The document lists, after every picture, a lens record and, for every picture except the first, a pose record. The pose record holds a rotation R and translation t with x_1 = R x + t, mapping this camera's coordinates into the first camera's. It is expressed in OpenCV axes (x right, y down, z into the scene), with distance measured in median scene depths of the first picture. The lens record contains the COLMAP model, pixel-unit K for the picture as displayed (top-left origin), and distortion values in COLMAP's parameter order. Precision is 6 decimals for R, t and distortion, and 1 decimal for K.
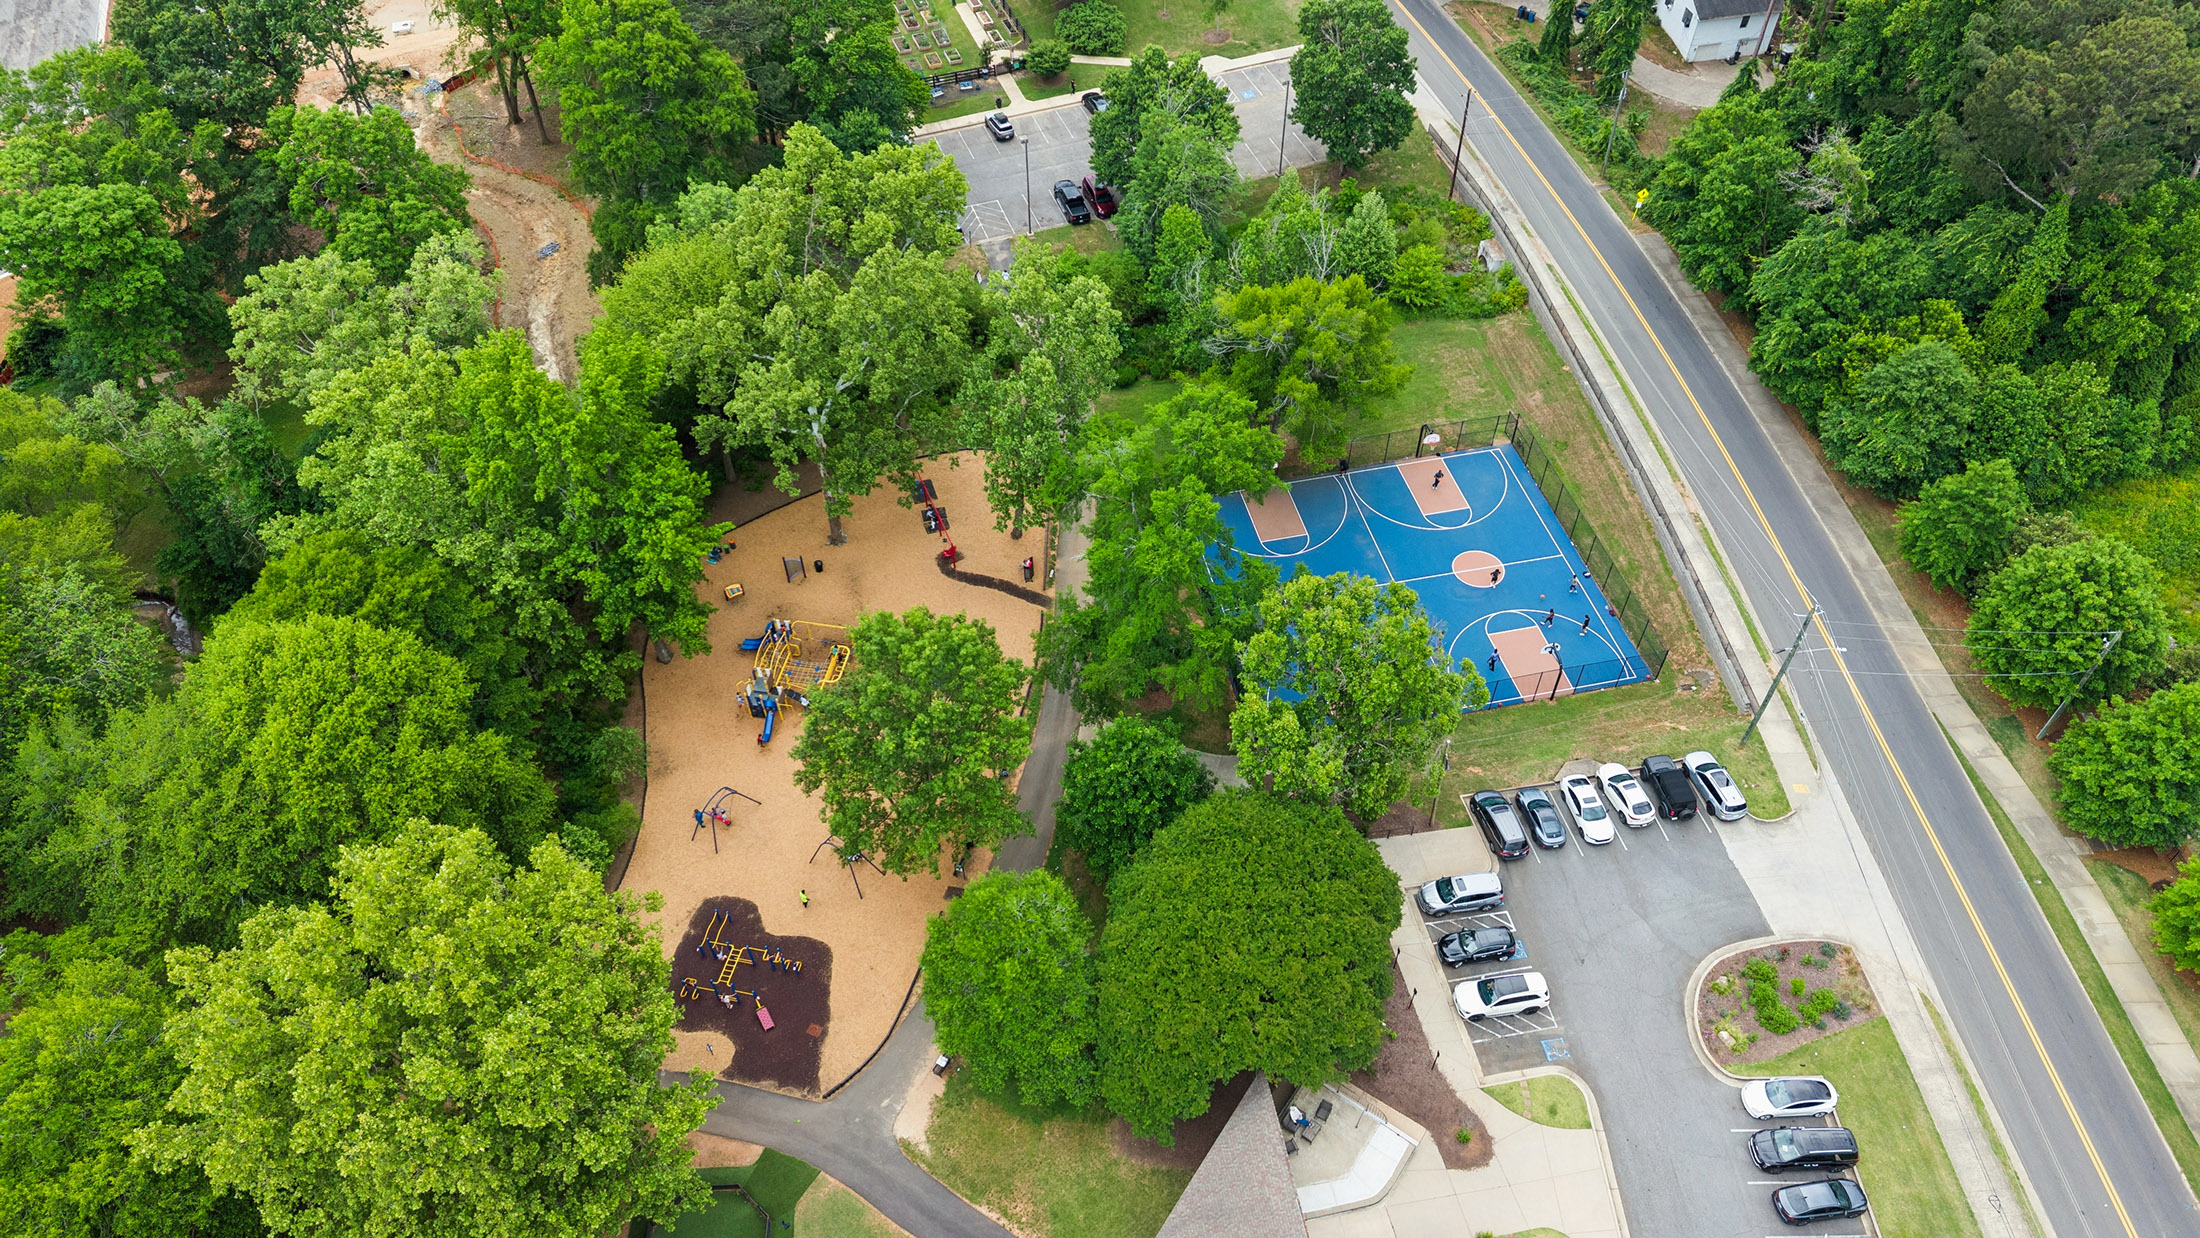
lens RADIAL K [[1433.4, 0, 1100.0], [0, 1433.4, 619.0], [0, 0, 1]] dist [-0.006477, -0.004641]
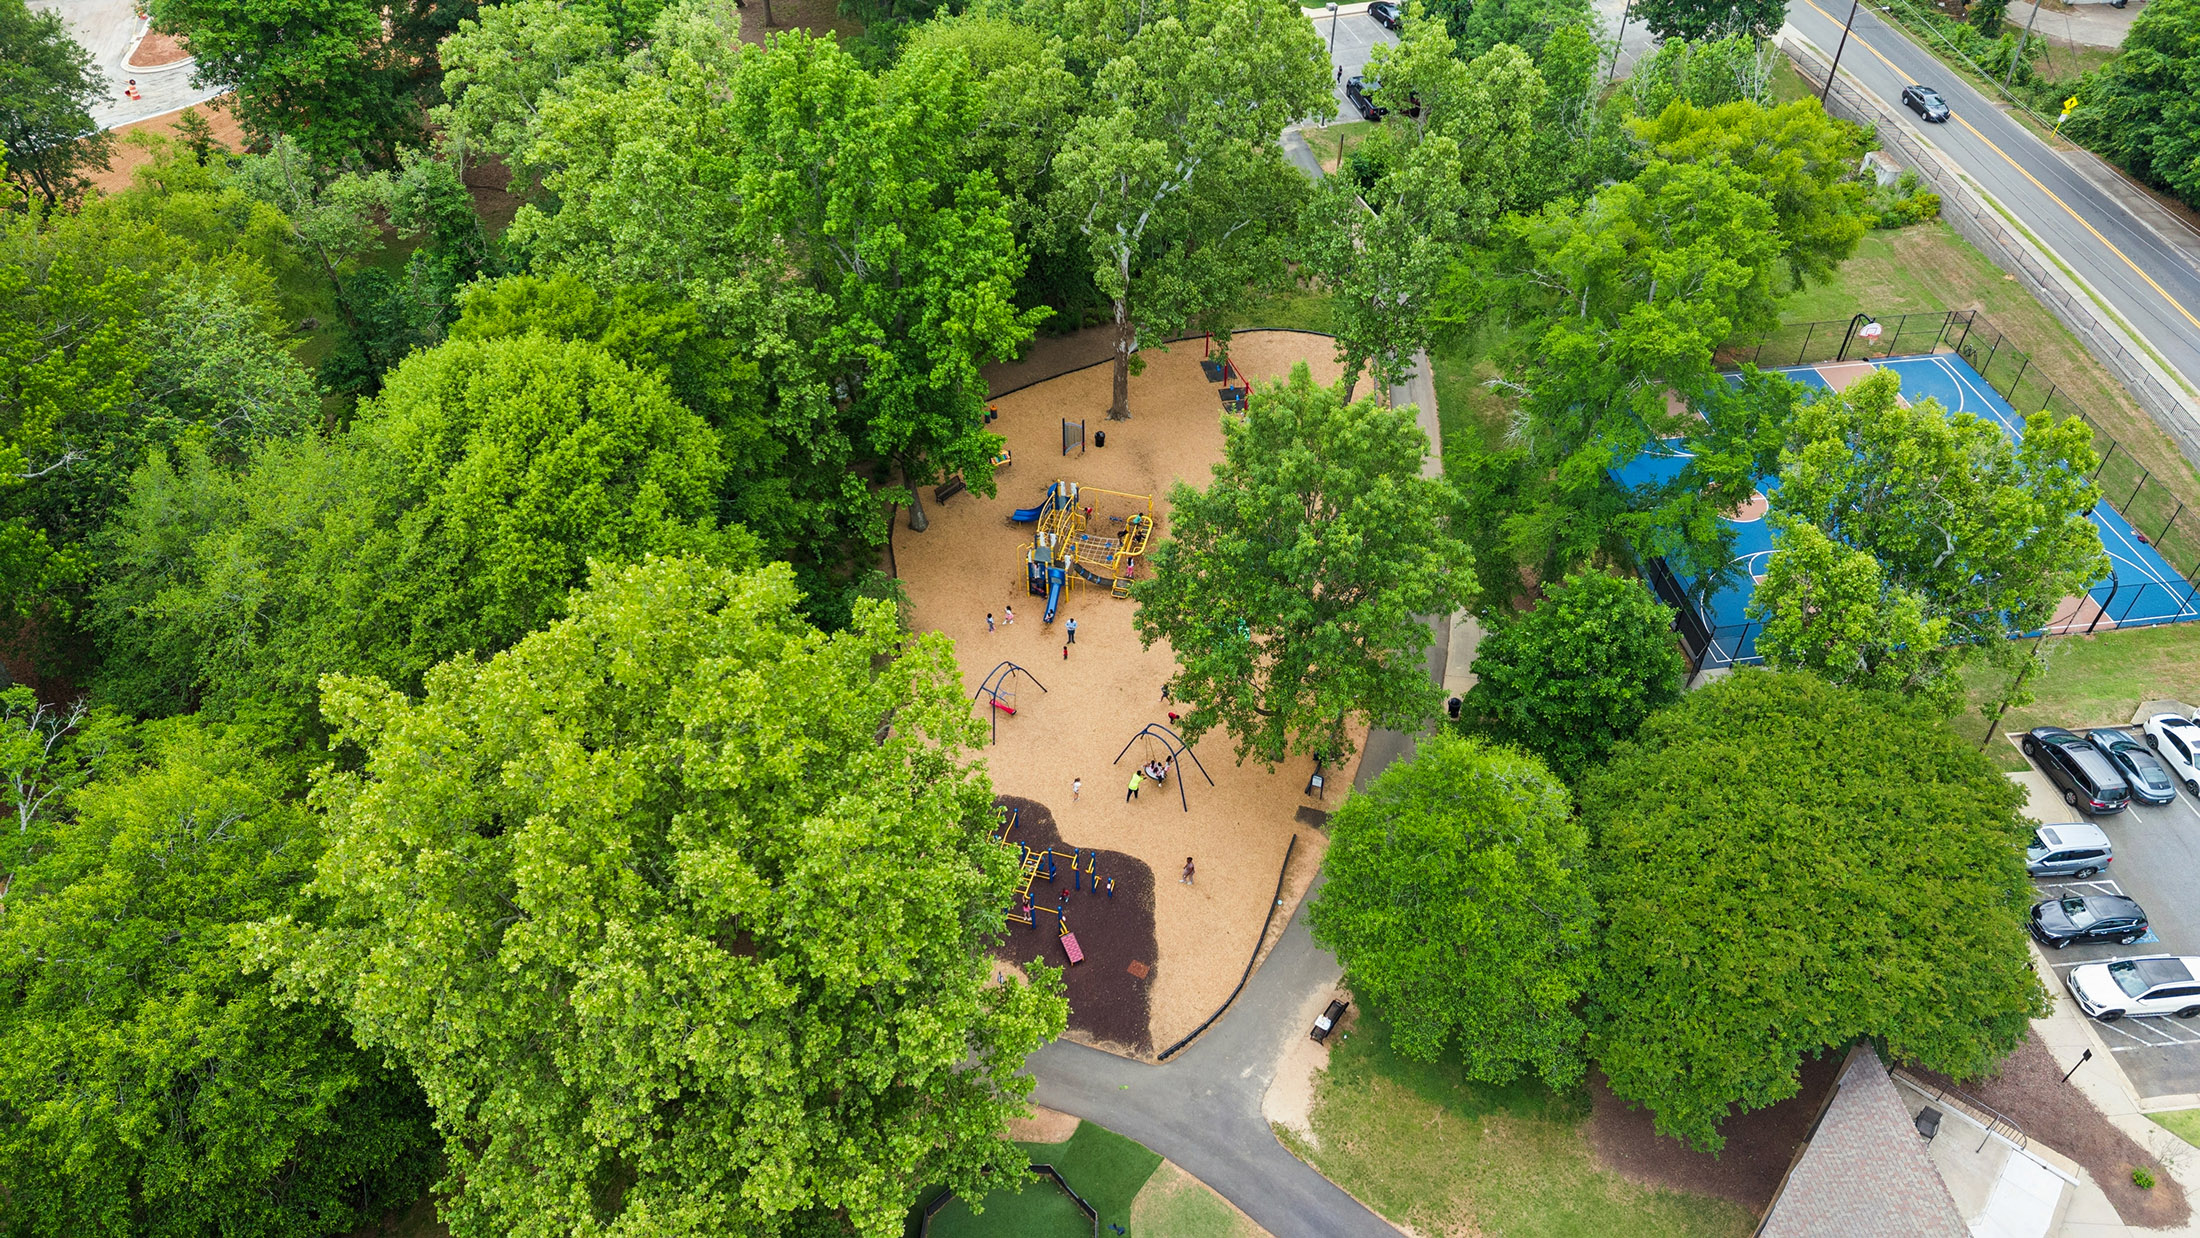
lens RADIAL K [[1442.0, 0, 1100.0], [0, 1442.0, 619.0], [0, 0, 1]] dist [0.002900, -0.007439]
pose [[0.996354, 0.061941, -0.058673, -0.198464], [-0.066434, 0.994737, -0.078002, 0.178407], [0.053533, 0.081615, 0.995225, 0.271912]]
